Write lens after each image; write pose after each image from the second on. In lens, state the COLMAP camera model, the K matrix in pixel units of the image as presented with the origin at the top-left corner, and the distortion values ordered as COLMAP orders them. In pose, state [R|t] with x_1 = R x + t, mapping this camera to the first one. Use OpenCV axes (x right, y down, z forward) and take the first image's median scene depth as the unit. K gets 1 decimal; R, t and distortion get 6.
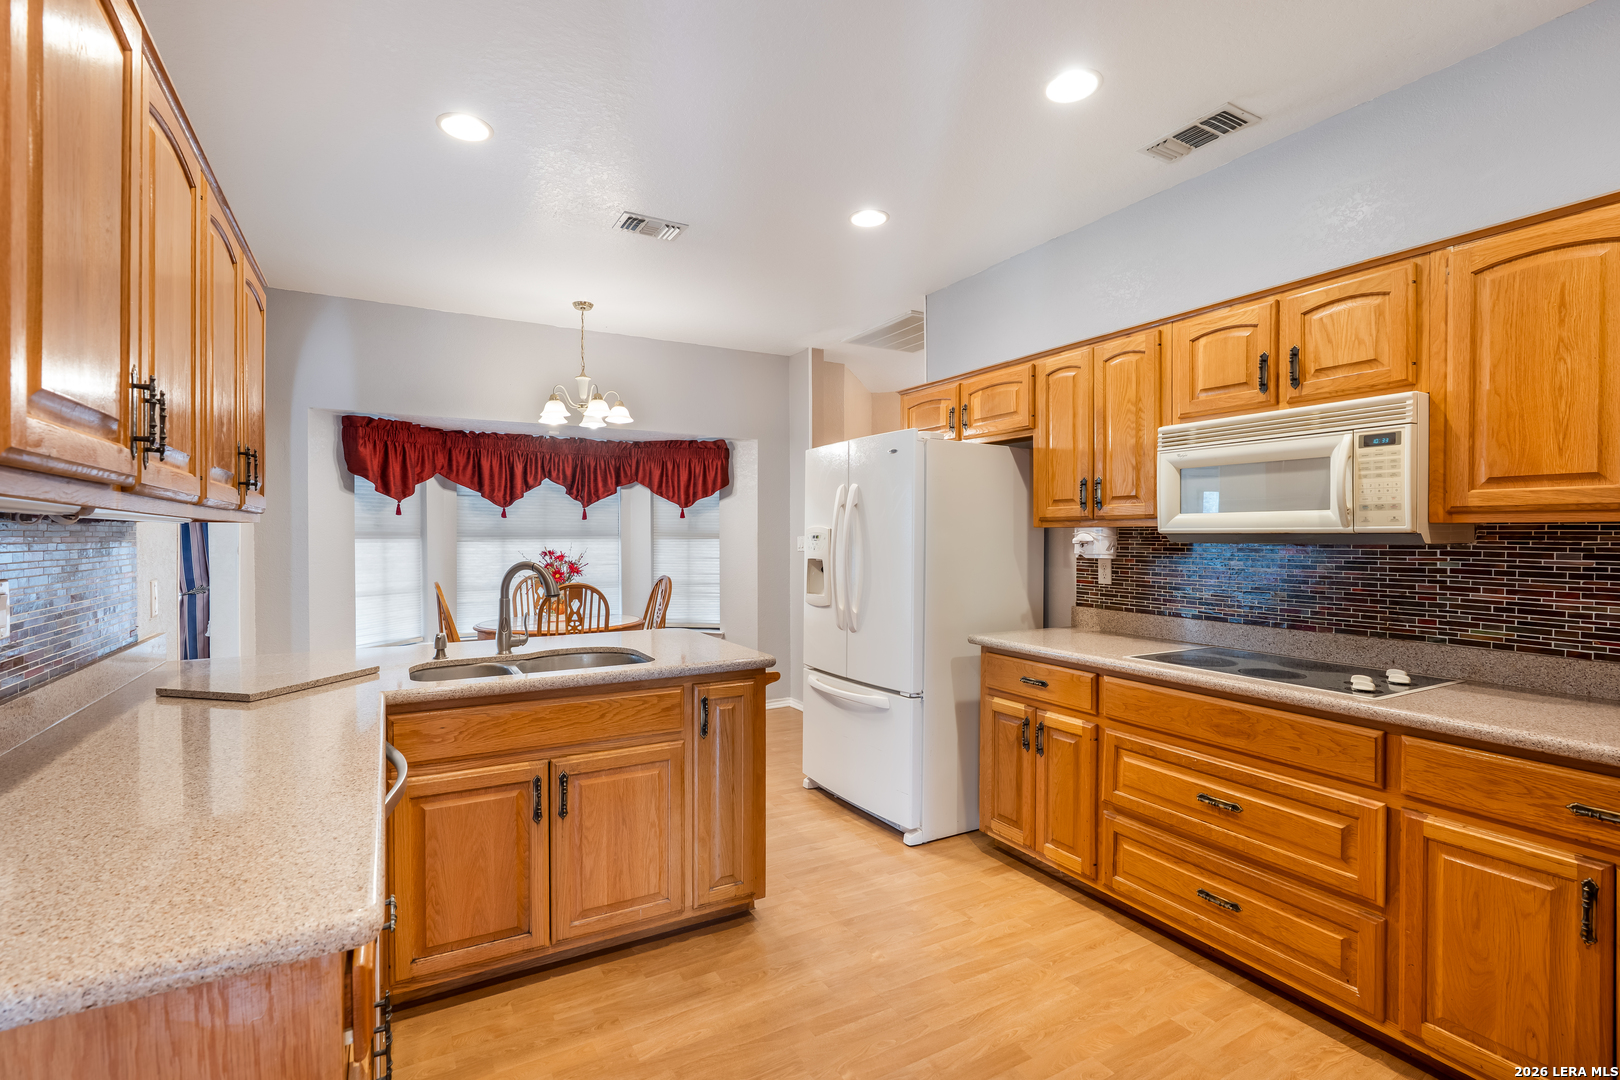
lens RADIAL K [[734.4, 0, 802.2], [0, 734.4, 539.9], [0, 0, 1]] dist [-0.027073, 0.008266]
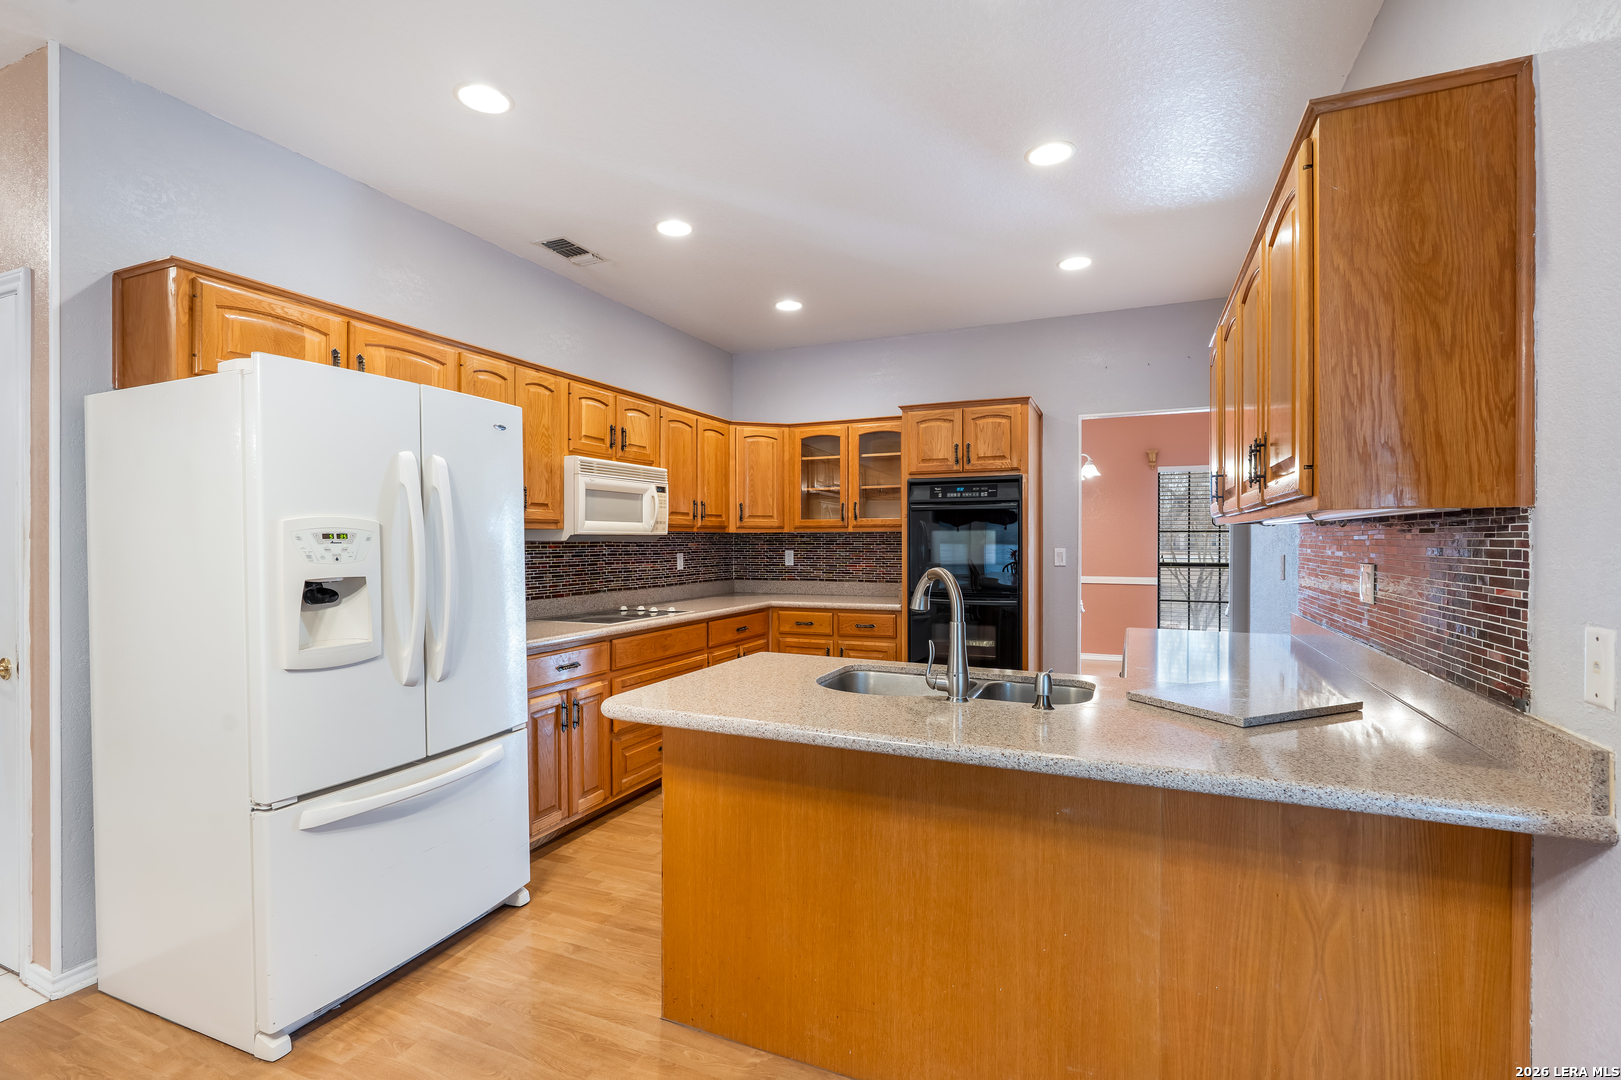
lens RADIAL K [[734.8, 0, 804.7], [0, 734.8, 538.9], [0, 0, 1]] dist [-0.027073, 0.008266]
pose [[-0.601917, -0.003026, 0.798553, -0.937639], [0.000730, 0.999990, 0.004340, -0.007369], [-0.798558, 0.003195, -0.601909, 1.635043]]
